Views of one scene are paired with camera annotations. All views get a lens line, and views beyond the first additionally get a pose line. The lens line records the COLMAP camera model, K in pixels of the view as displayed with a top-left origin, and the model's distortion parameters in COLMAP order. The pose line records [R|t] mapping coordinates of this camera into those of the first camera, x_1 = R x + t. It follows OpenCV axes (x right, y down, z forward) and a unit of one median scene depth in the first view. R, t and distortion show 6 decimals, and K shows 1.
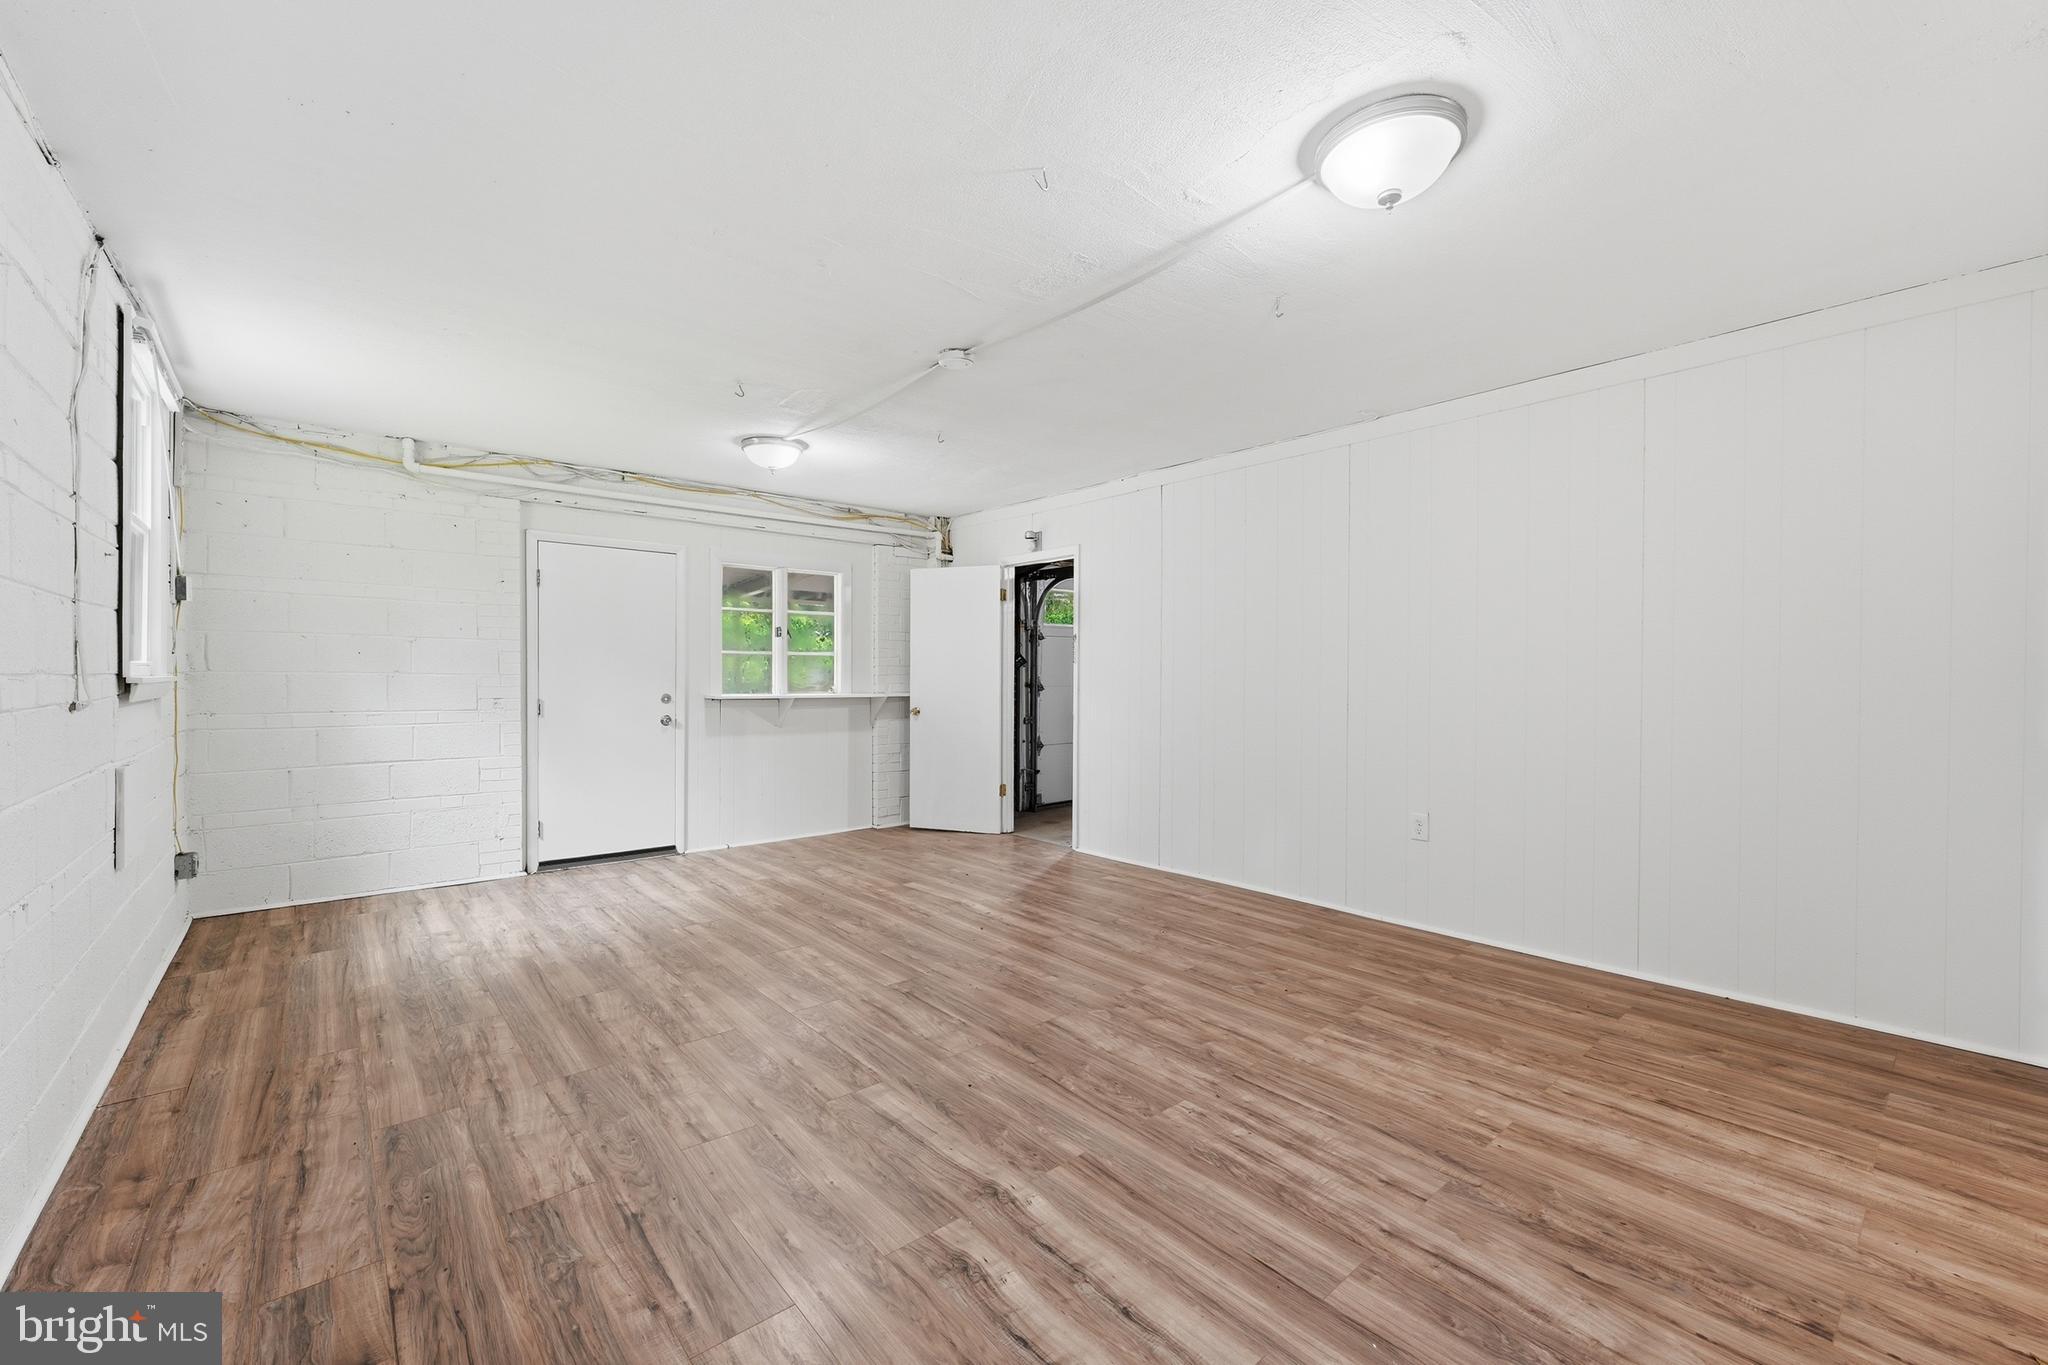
lens RADIAL K [[829.0, 0, 1018.8], [0, 829.0, 673.6], [0, 0, 1]] dist [-0.001107, -0.000162]
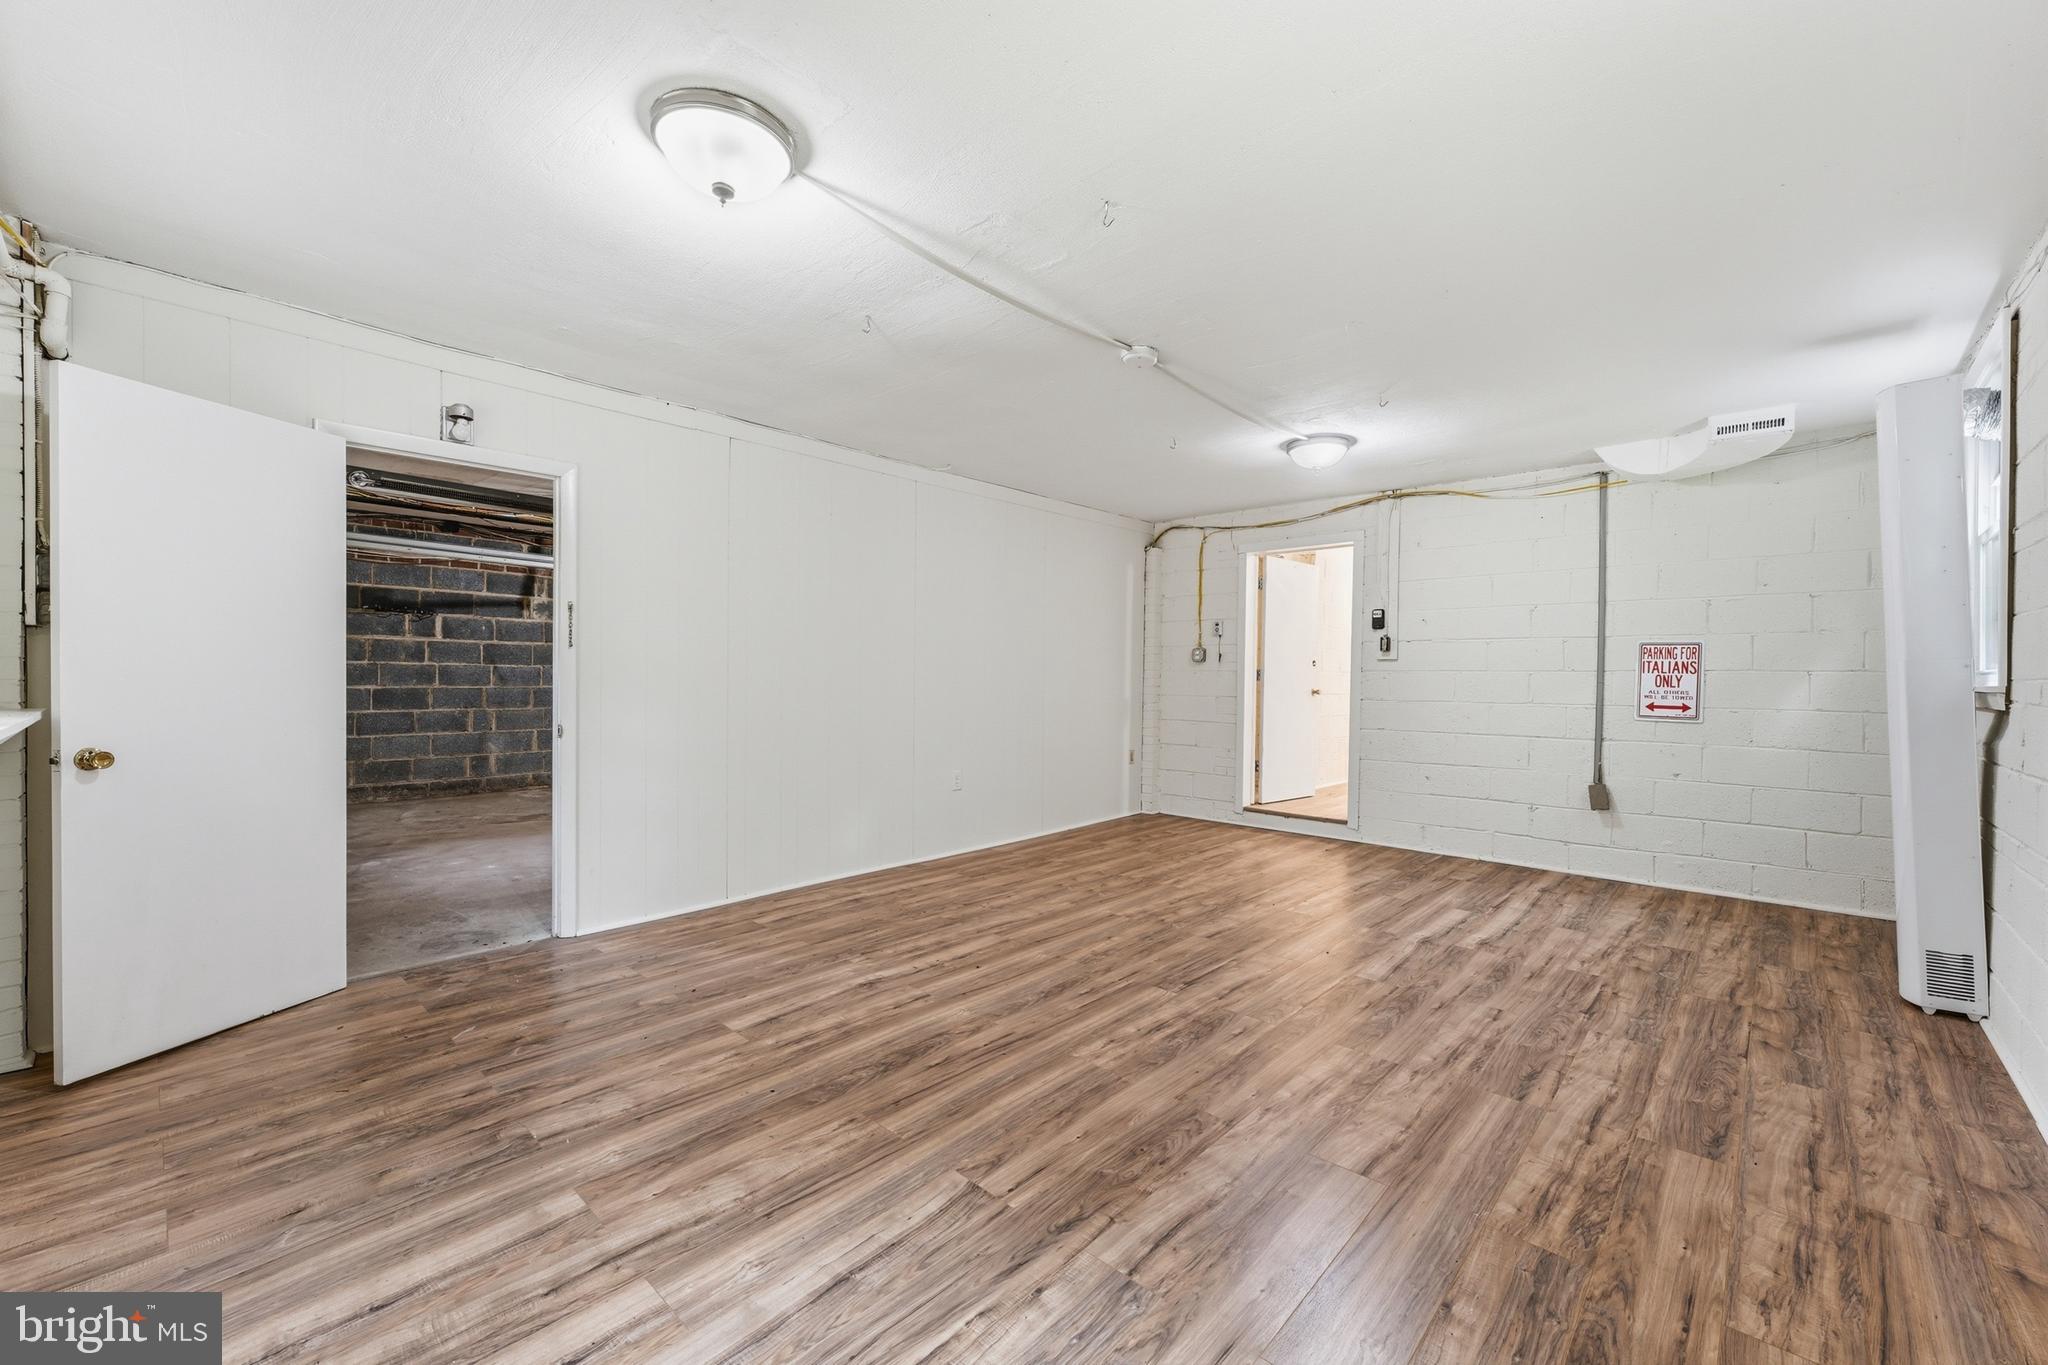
lens RADIAL K [[817.4, 0, 1024.0], [0, 817.4, 682.5], [0, 0, 1]] dist [-0.000344, -0.000233]
pose [[-0.120069, -0.012737, 0.992684, -1.152405], [-0.011796, 0.999865, 0.011402, 0.006517], [-0.992695, -0.010341, -0.120204, 1.384444]]
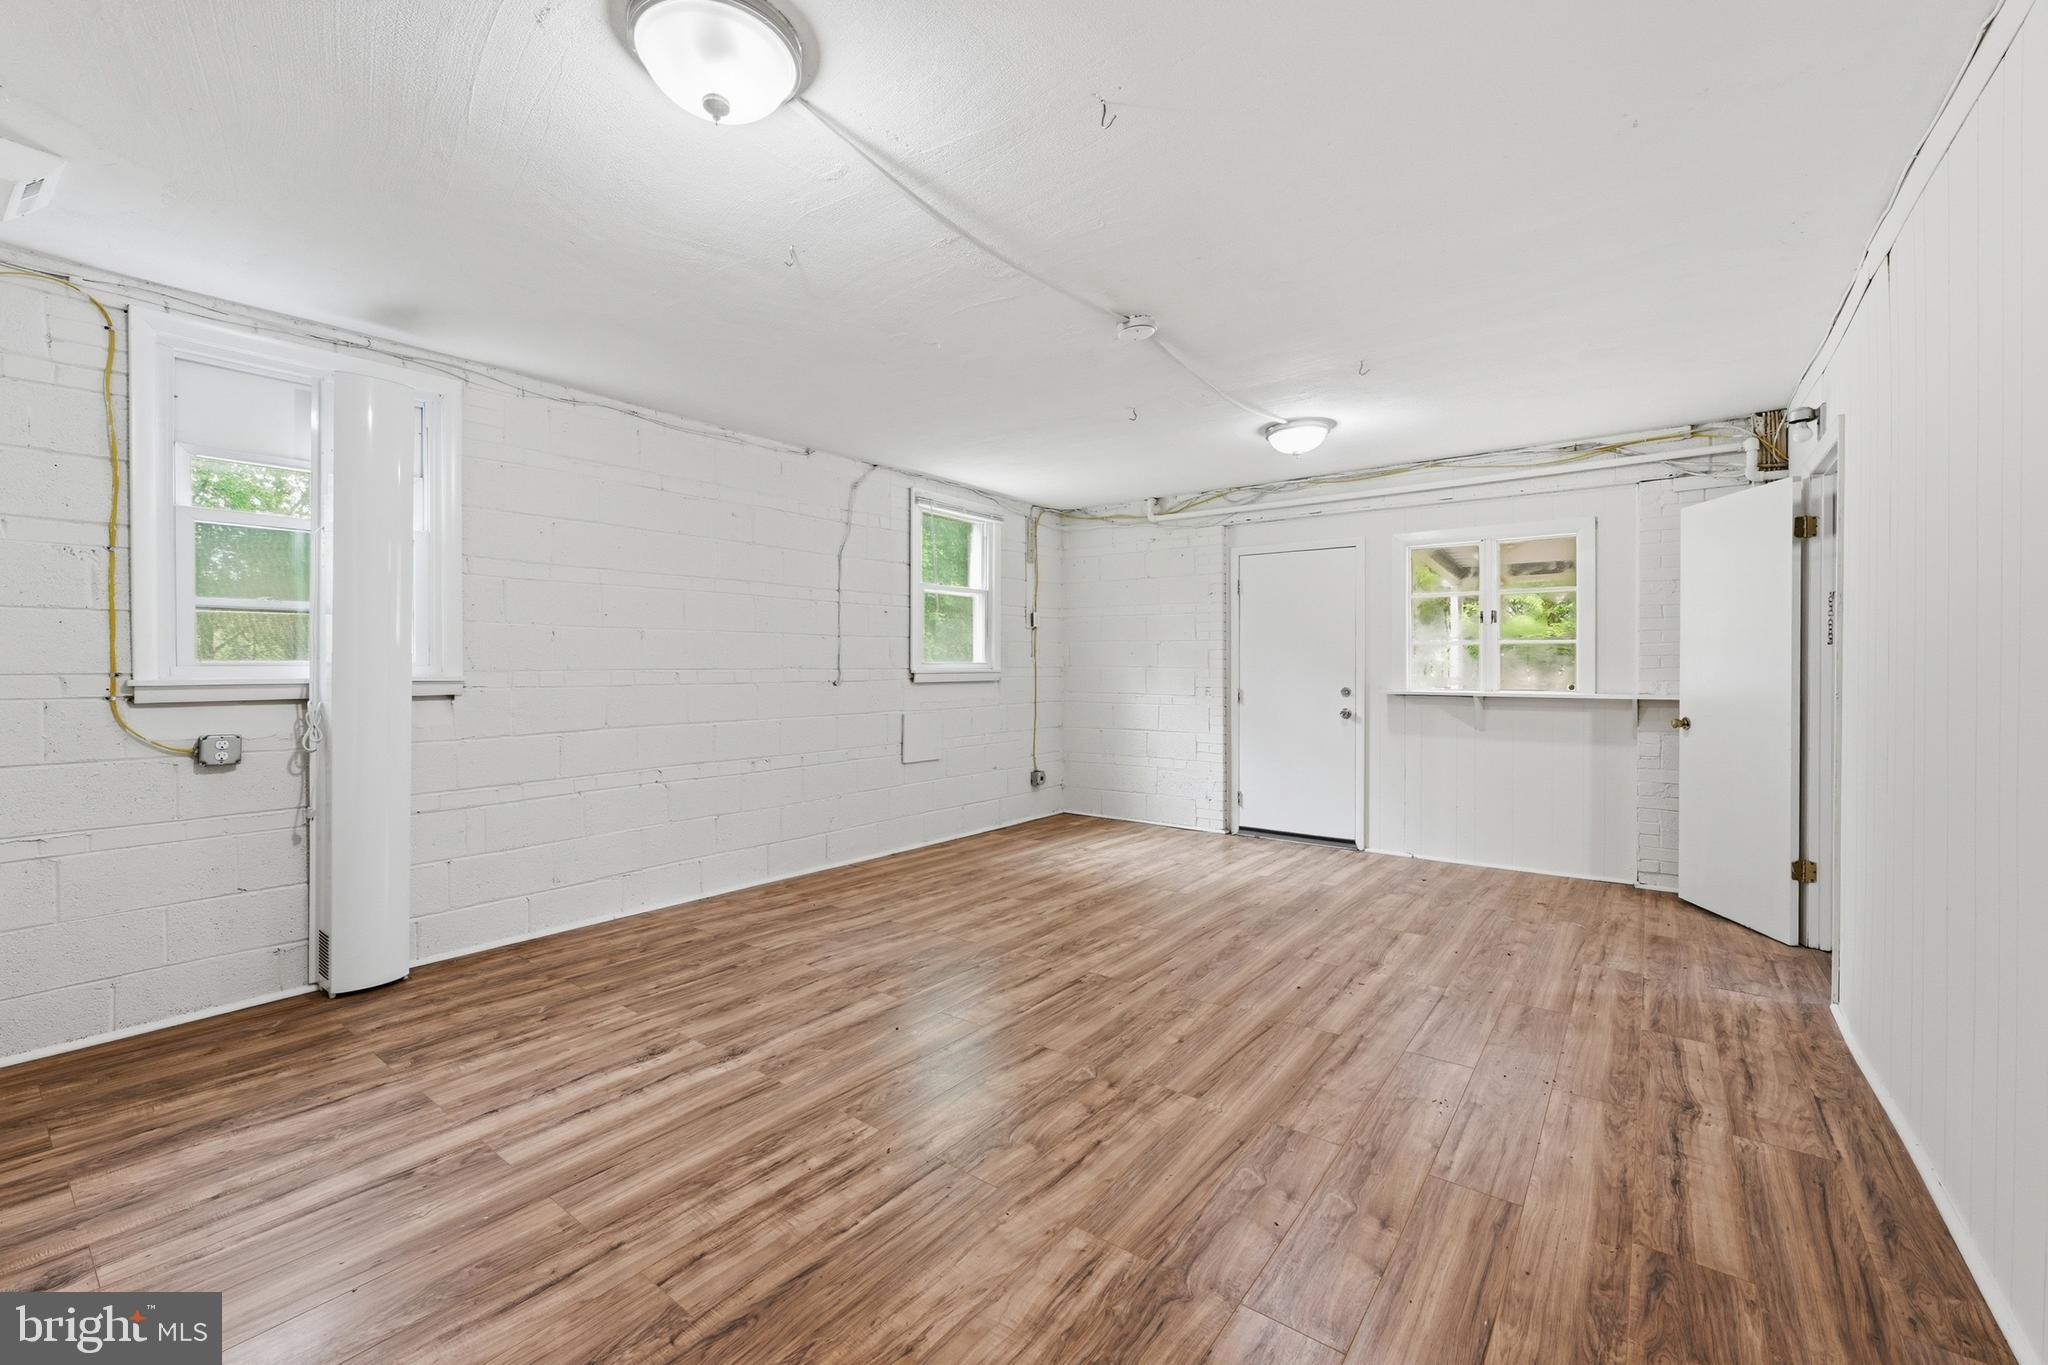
lens RADIAL K [[829.0, 0, 1018.8], [0, 829.0, 673.6], [0, 0, 1]] dist [-0.001107, -0.000162]
pose [[0.215034, 0.006113, -0.976587, 0.882185], [0.002729, 0.999973, 0.006860, -0.000661], [0.976603, -0.004141, 0.215012, 0.743282]]
